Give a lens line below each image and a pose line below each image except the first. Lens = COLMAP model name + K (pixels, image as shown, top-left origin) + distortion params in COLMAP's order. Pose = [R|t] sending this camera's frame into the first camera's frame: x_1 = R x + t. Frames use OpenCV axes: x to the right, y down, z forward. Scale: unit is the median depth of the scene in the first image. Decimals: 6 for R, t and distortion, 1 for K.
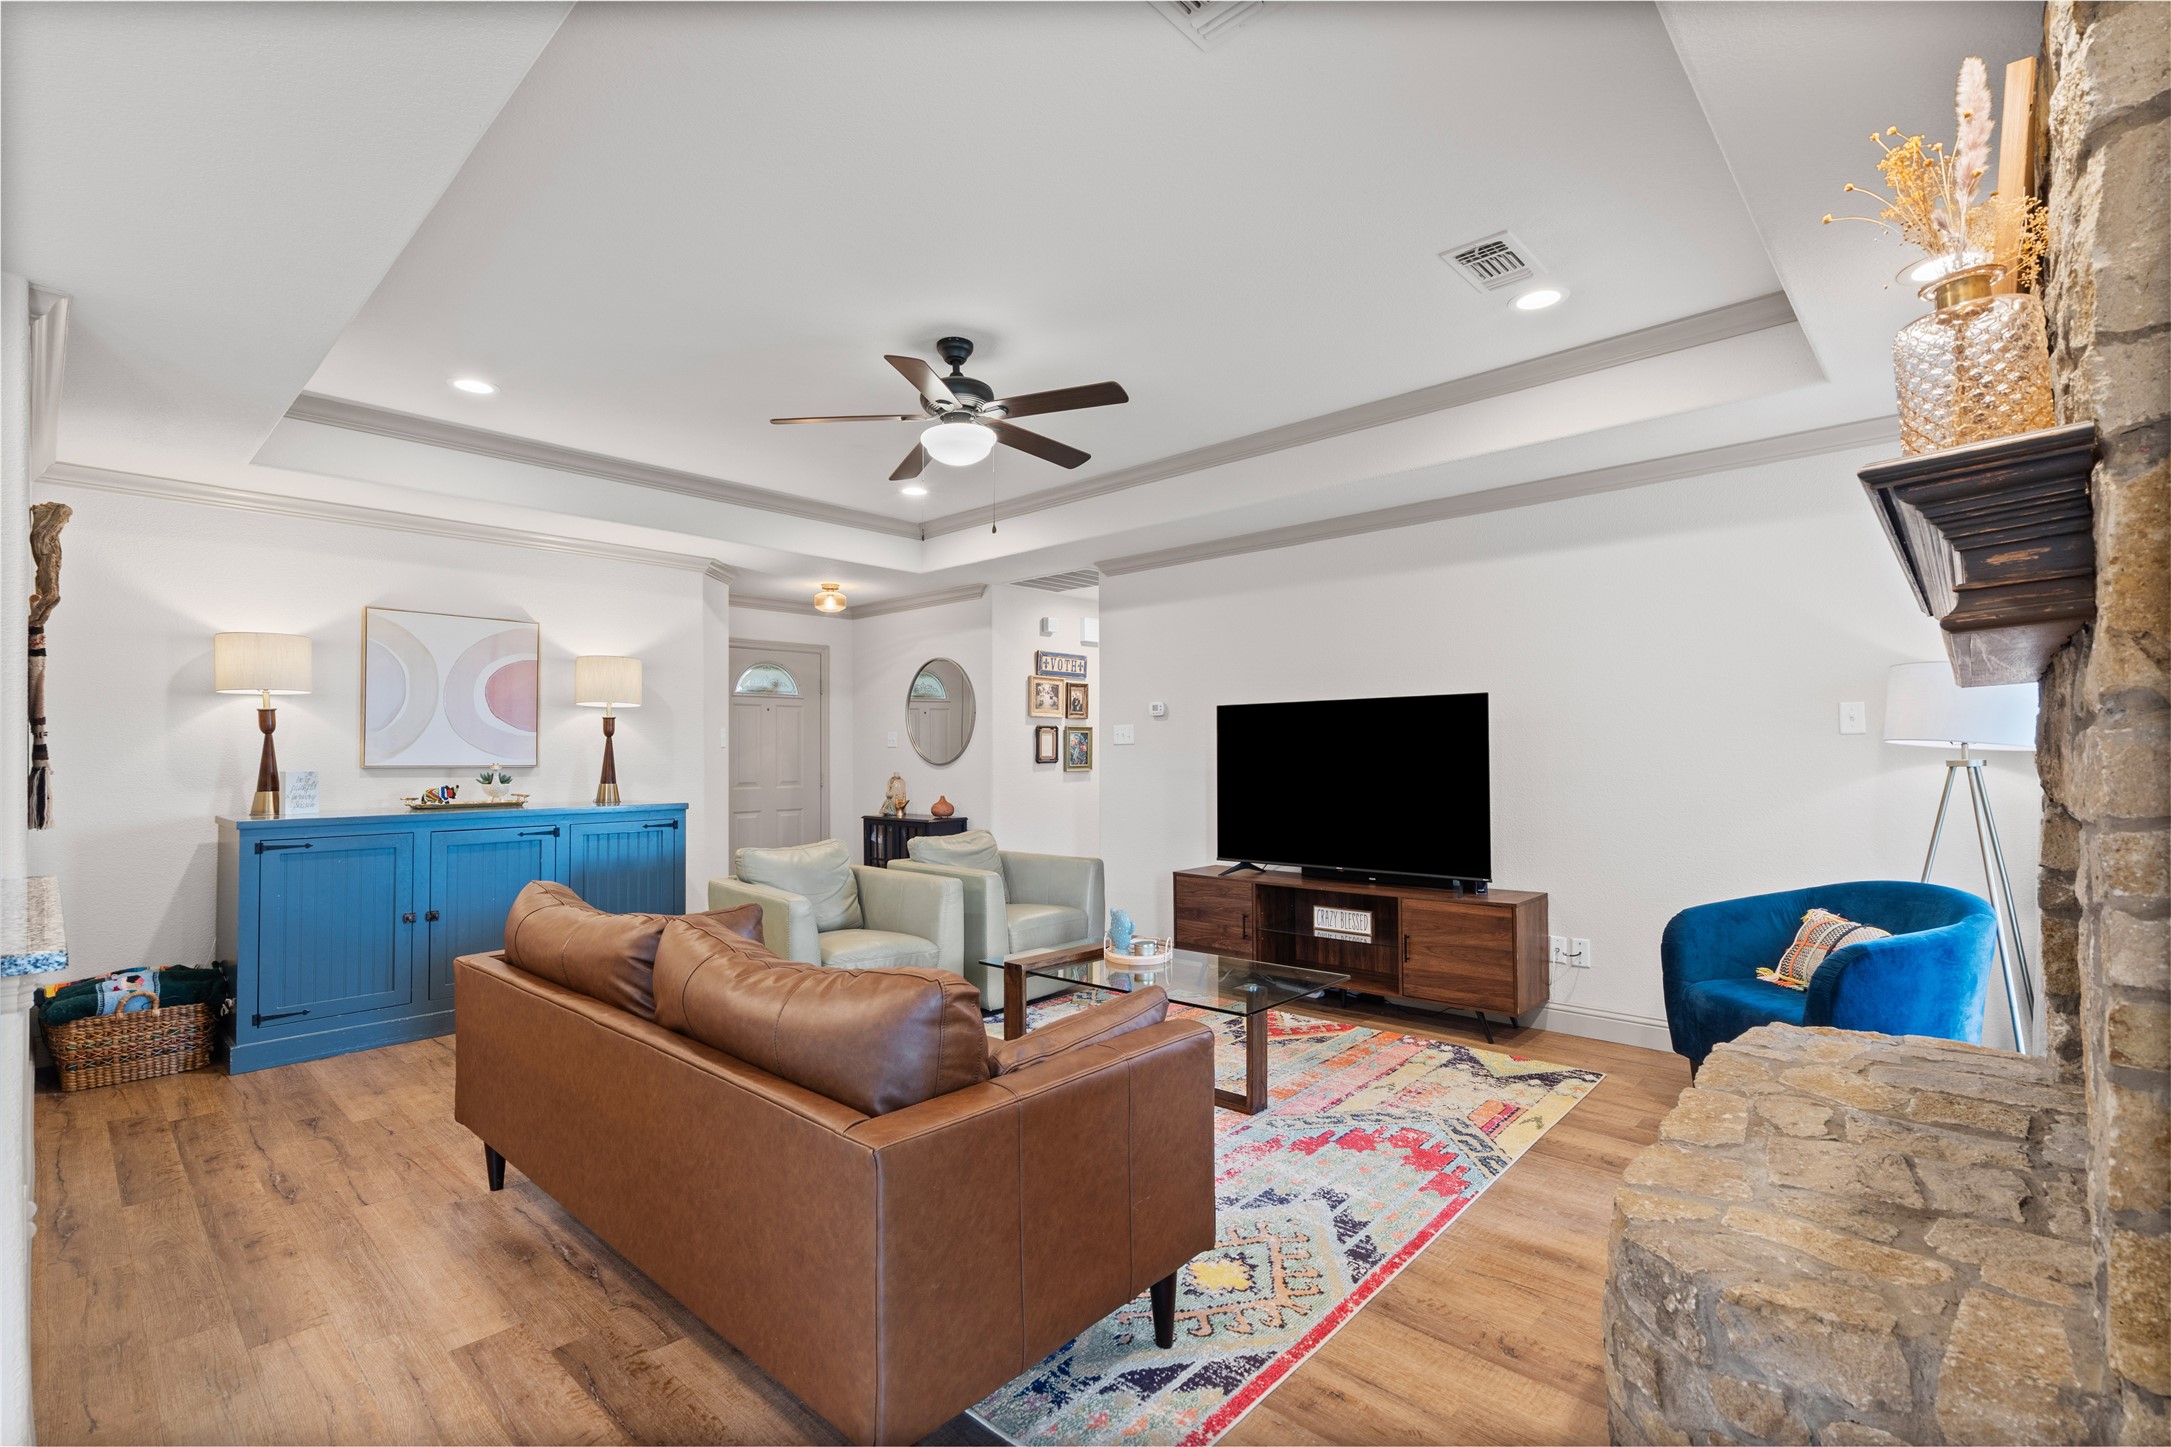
lens RADIAL K [[978.0, 0, 1087.0], [0, 978.0, 732.3], [0, 0, 1]] dist [-0.001866, 0.000322]
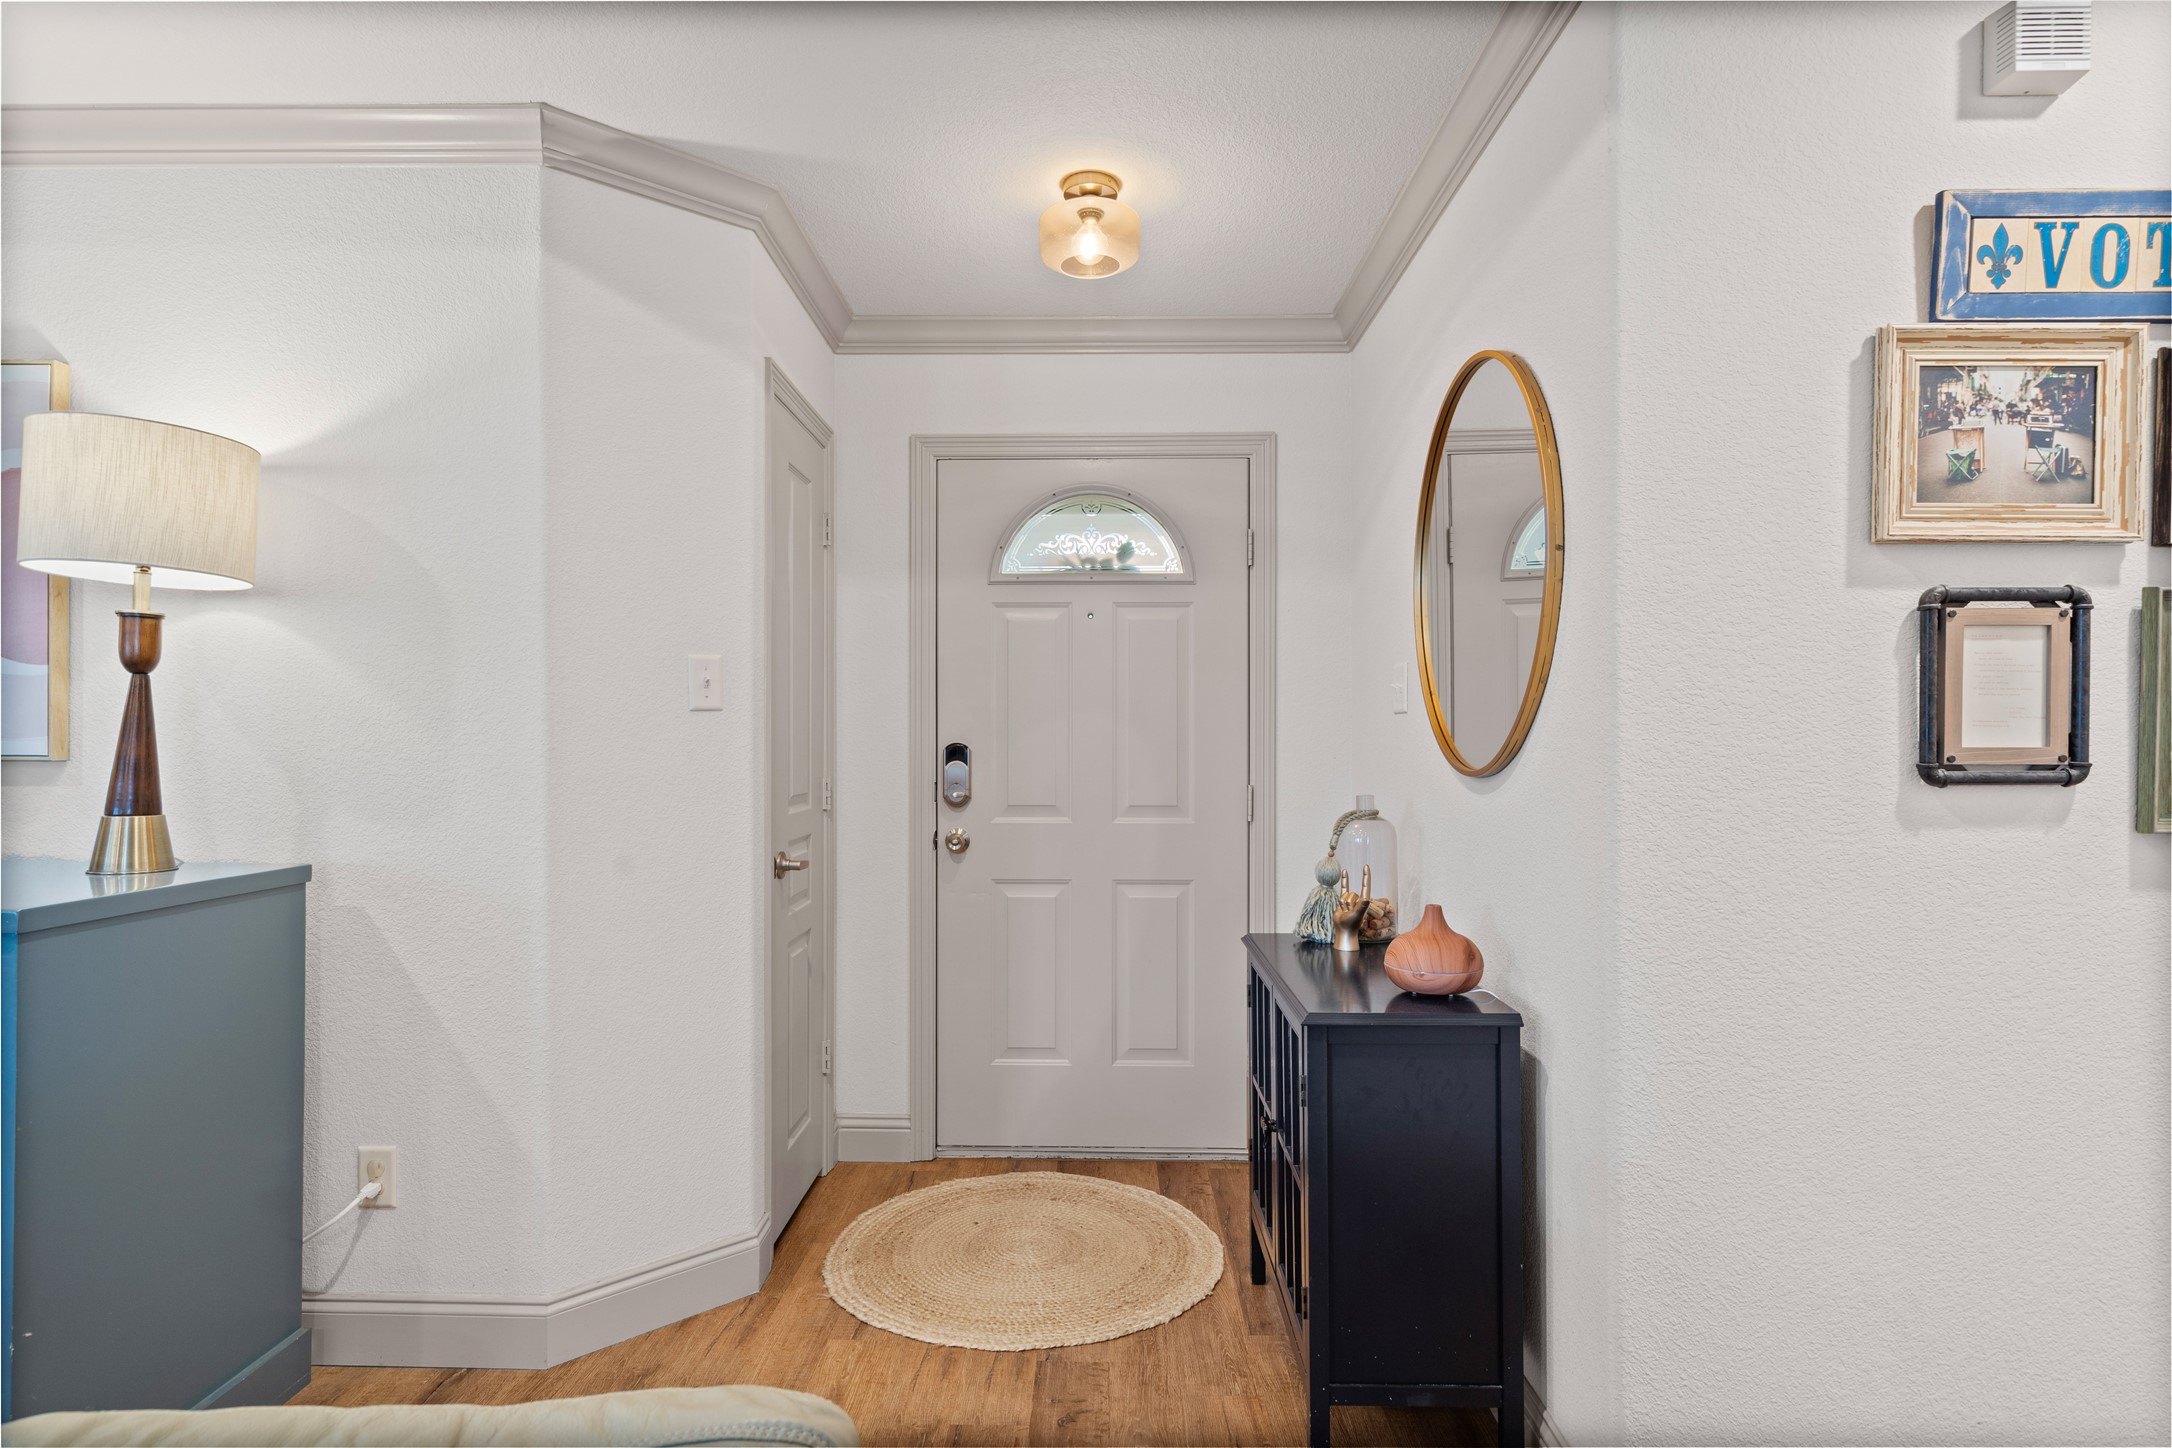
lens RADIAL K [[1180.4, 0, 1065.8], [0, 1180.4, 739.9], [0, 0, 1]] dist [0.022201, -0.000719]
pose [[0.666524, 0.007311, -0.745448, 0.011225], [0.009808, 0.999779, 0.018574, 0.016839], [0.745419, -0.019691, 0.666305, 0.712186]]
